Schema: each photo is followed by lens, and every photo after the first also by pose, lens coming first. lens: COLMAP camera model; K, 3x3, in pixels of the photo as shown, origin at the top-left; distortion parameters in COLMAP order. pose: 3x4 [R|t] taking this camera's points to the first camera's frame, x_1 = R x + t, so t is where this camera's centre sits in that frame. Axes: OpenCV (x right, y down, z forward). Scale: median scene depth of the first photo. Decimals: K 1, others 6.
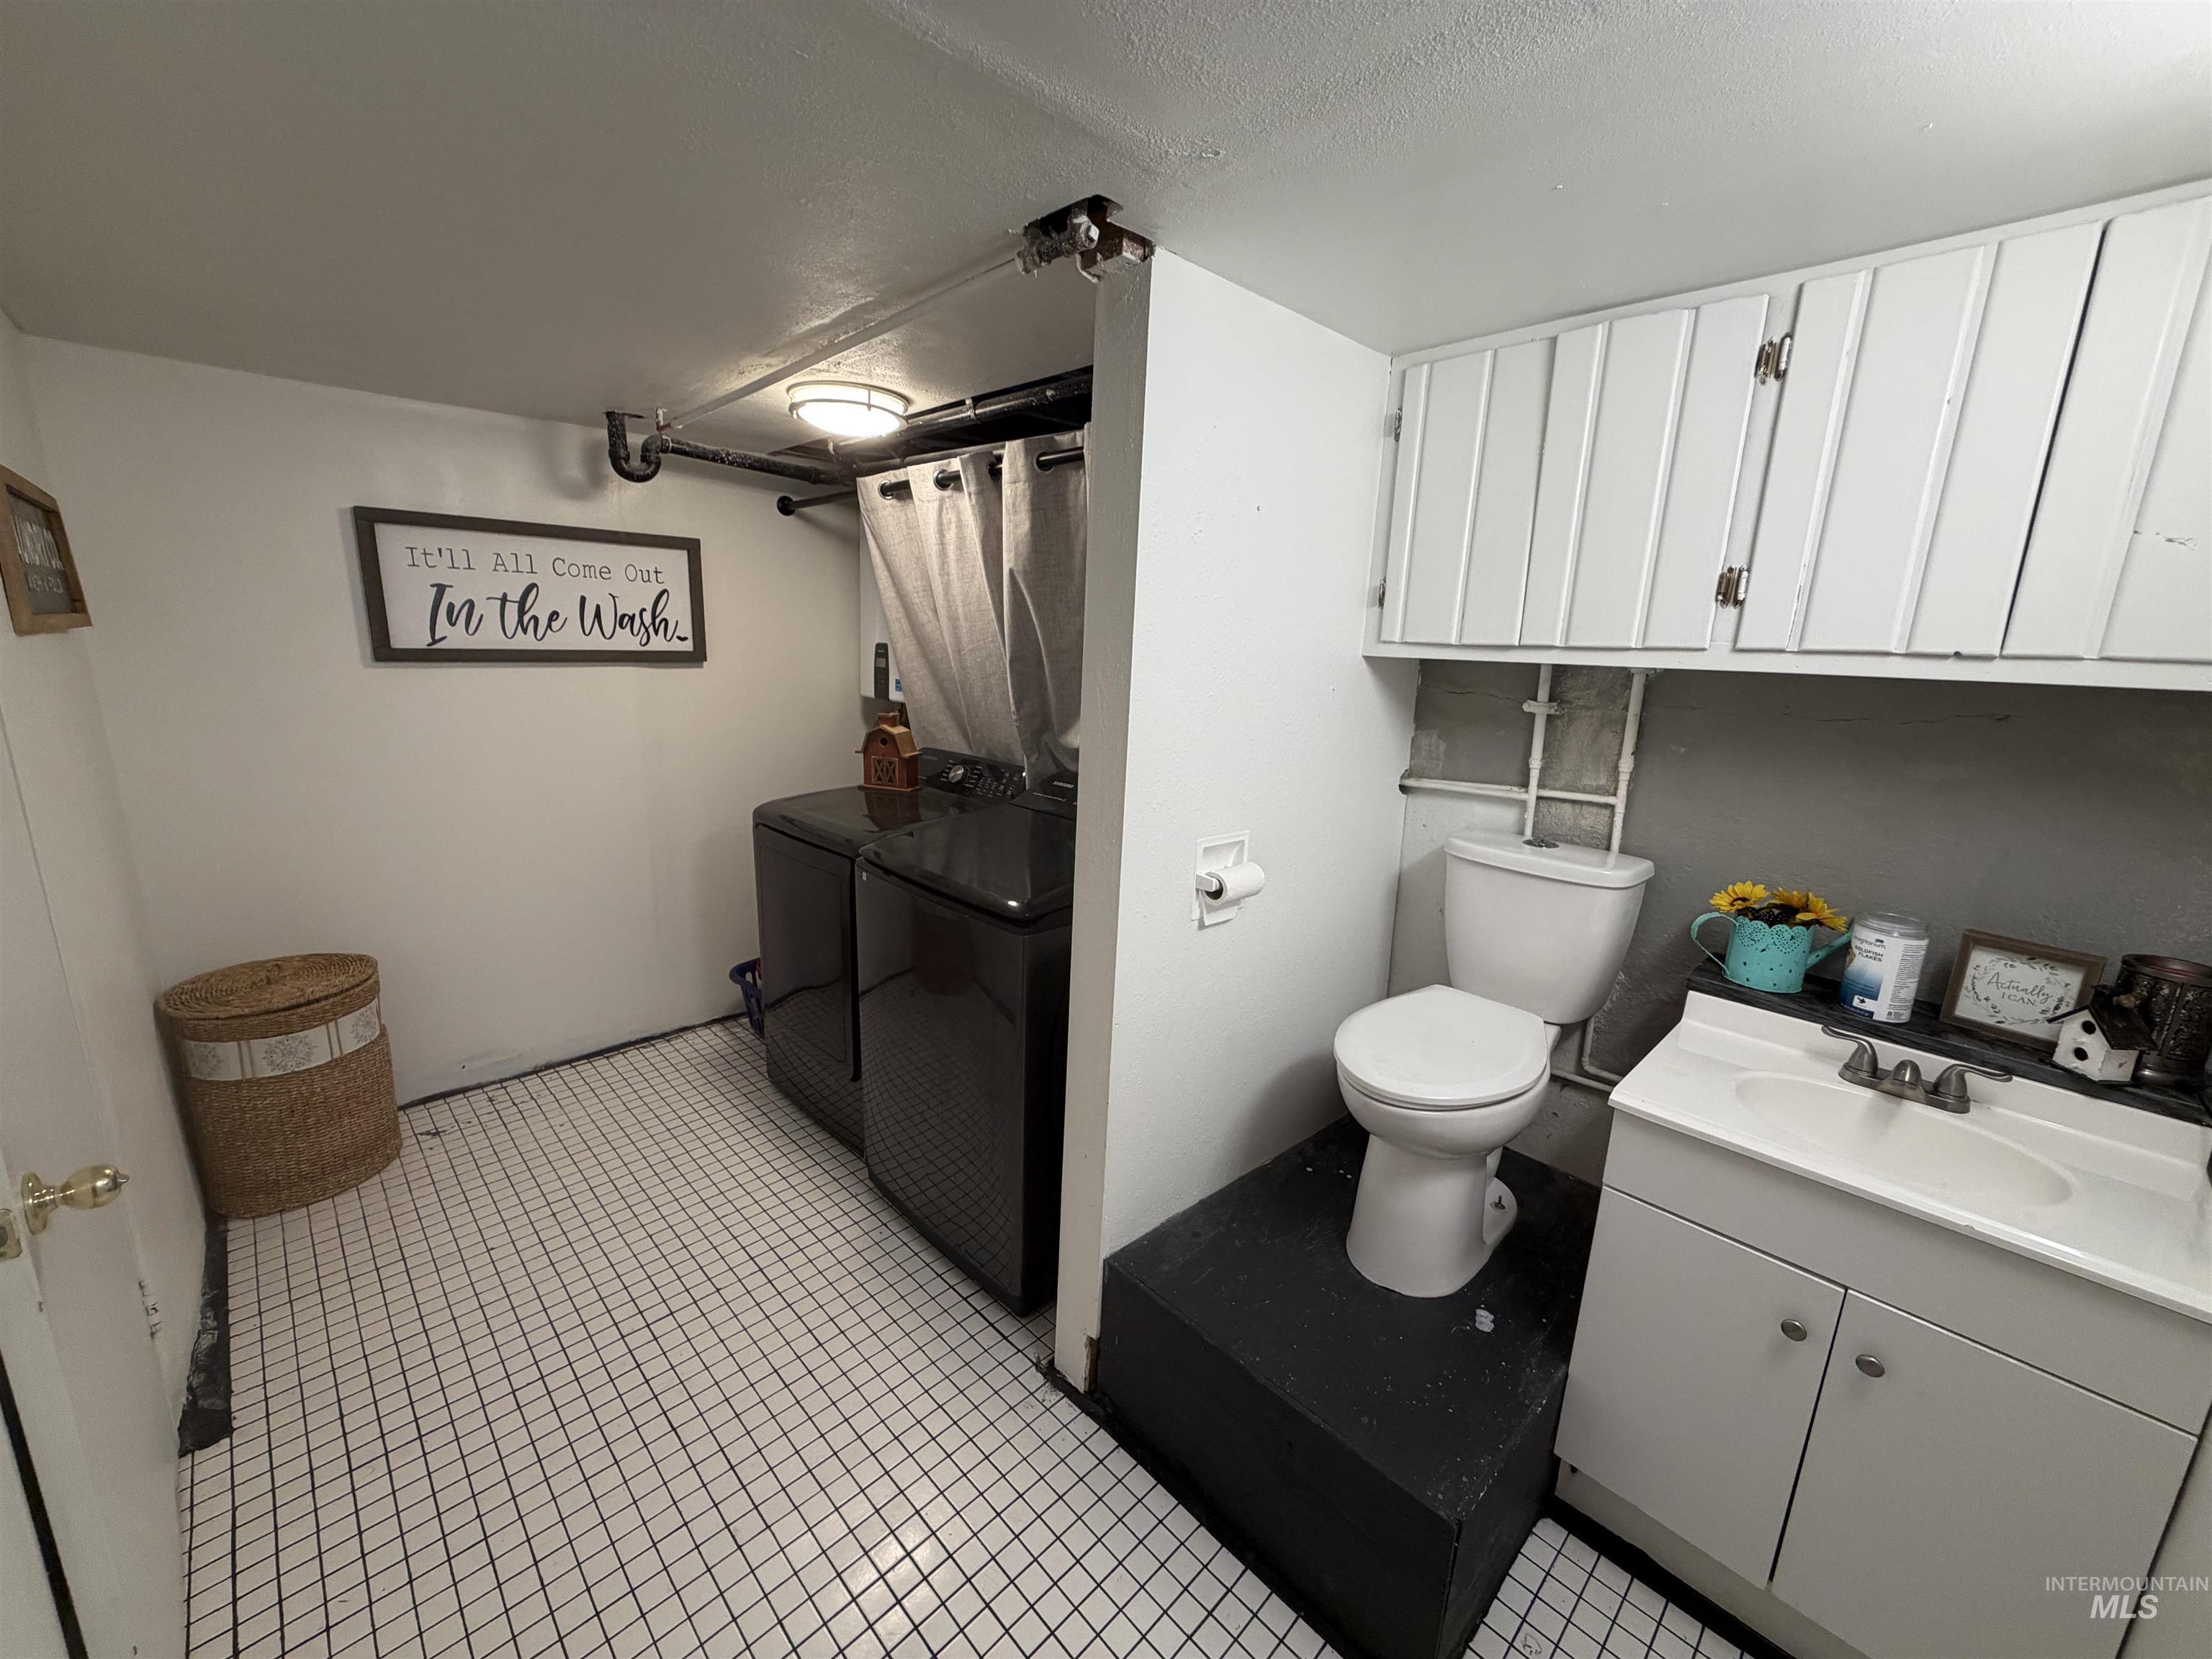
lens RADIAL K [[880.6, 0, 1110.3], [0, 880.6, 829.6], [0, 0, 1]] dist [0.002087, -0.000235]
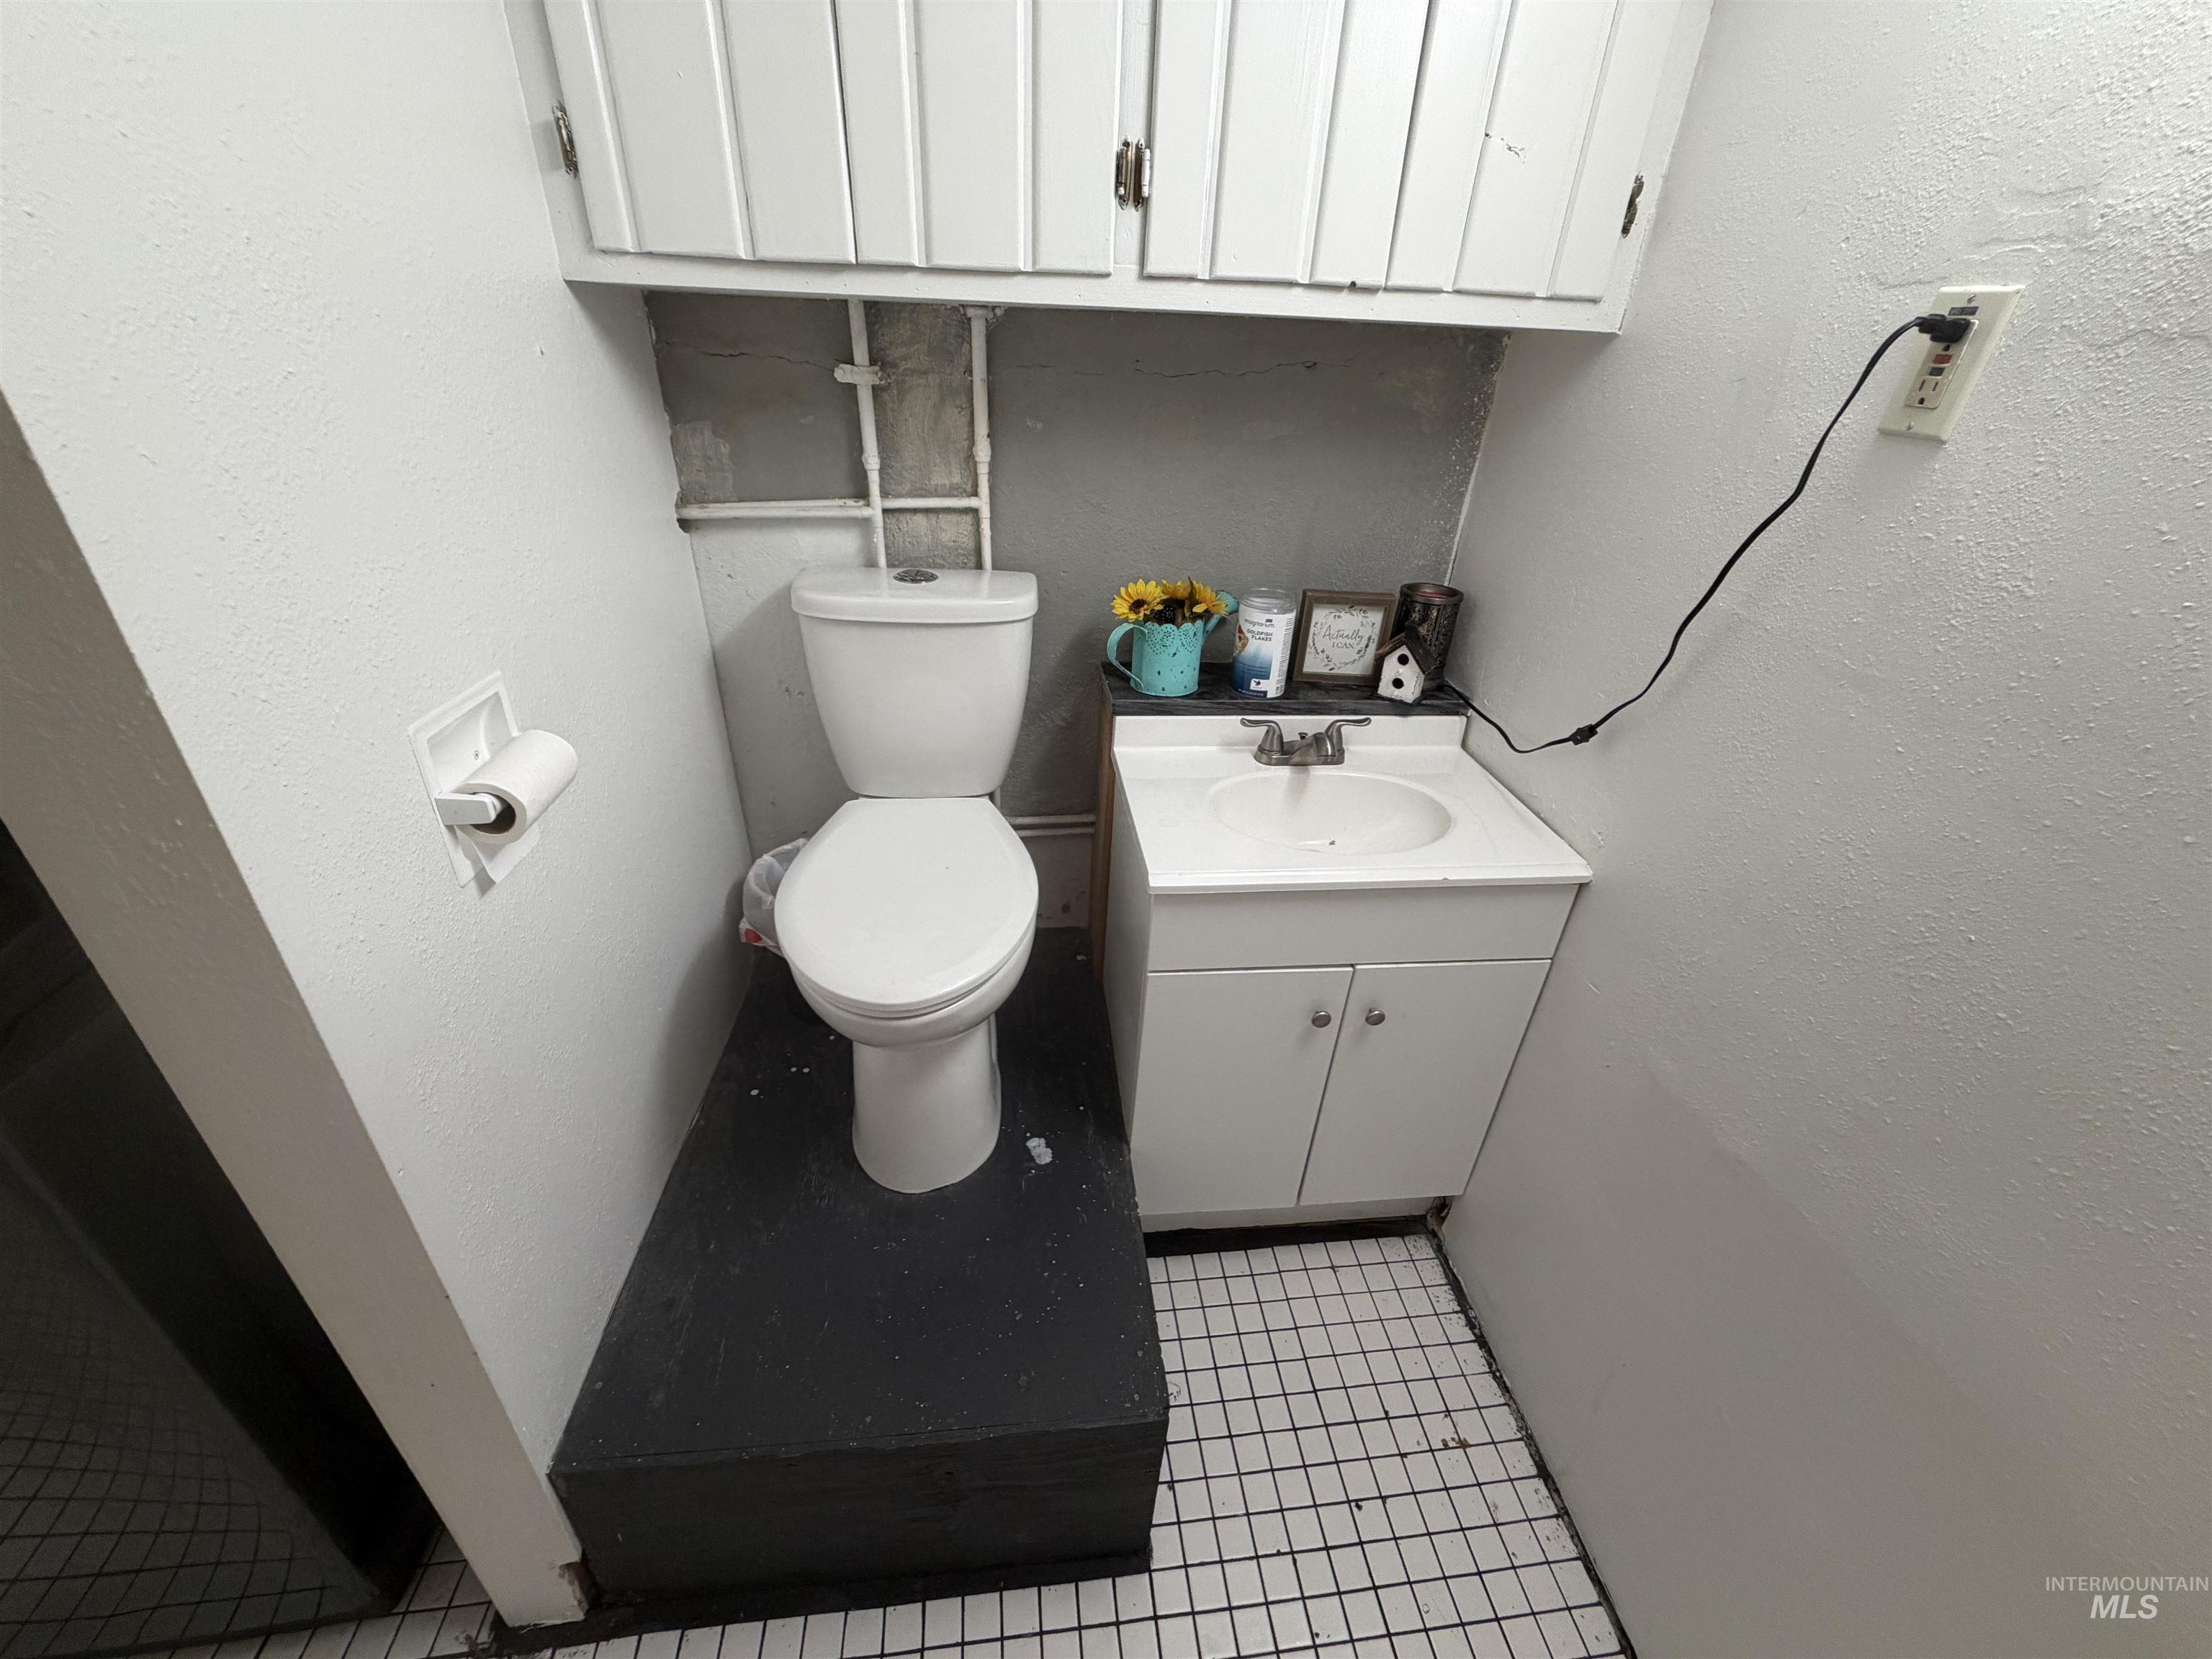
lens RADIAL K [[880.6, 0, 1098.1], [0, 880.6, 831.0], [0, 0, 1]] dist [0.002087, -0.000235]
pose [[0.616451, -0.396340, 0.680369, -0.011481], [0.149404, 0.907258, 0.393143, -0.068927], [-0.773089, -0.140704, 0.618495, 0.452108]]
